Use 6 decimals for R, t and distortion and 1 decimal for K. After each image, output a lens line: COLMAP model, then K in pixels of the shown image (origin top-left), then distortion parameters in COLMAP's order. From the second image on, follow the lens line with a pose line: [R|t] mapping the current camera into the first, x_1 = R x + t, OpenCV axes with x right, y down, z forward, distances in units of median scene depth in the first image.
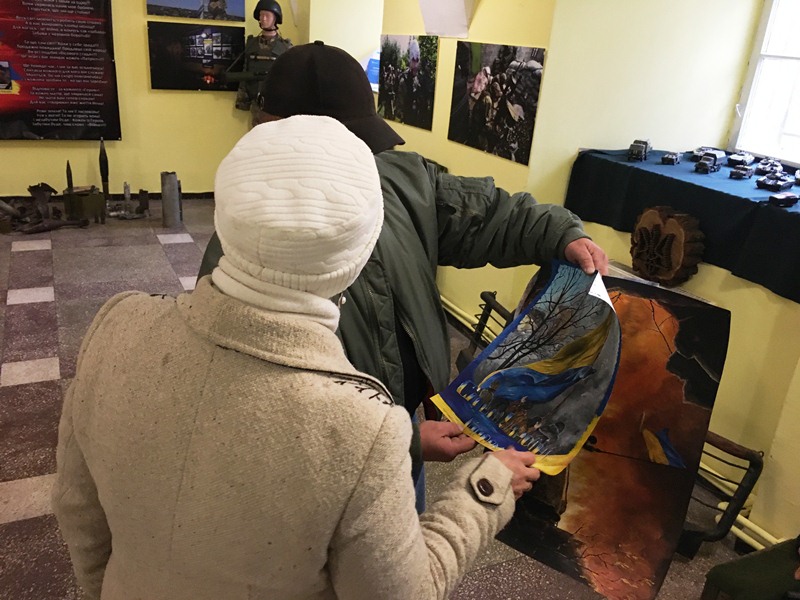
lens RADIAL K [[684.0, 0, 392.6], [0, 684.0, 295.3], [0, 0, 1]] dist [0.074002, -0.099293]
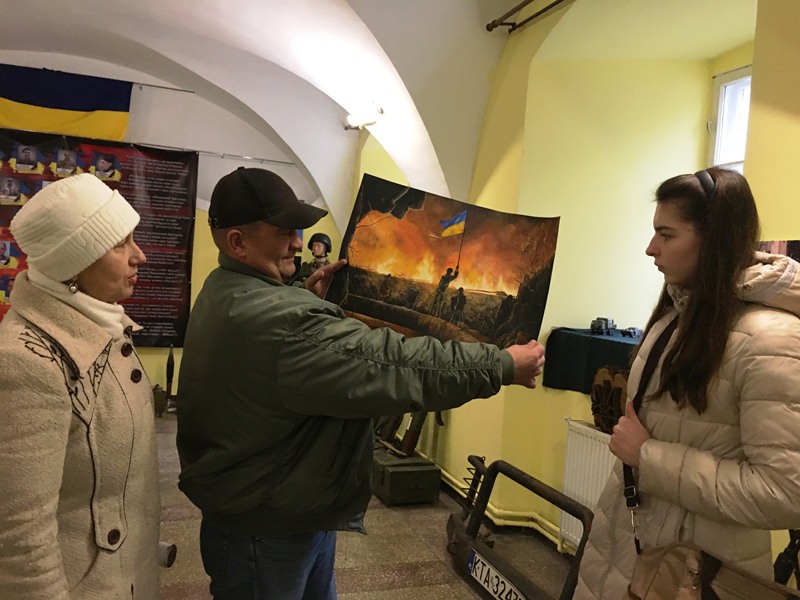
lens RADIAL K [[684.0, 0, 396.4], [0, 684.0, 304.0], [0, 0, 1]] dist [0.074002, -0.099293]
pose [[0.993299, -0.008972, -0.115227, 0.118478], [-0.030259, 0.942019, -0.334193, 0.111458], [0.111545, 0.335440, 0.935434, -0.082650]]
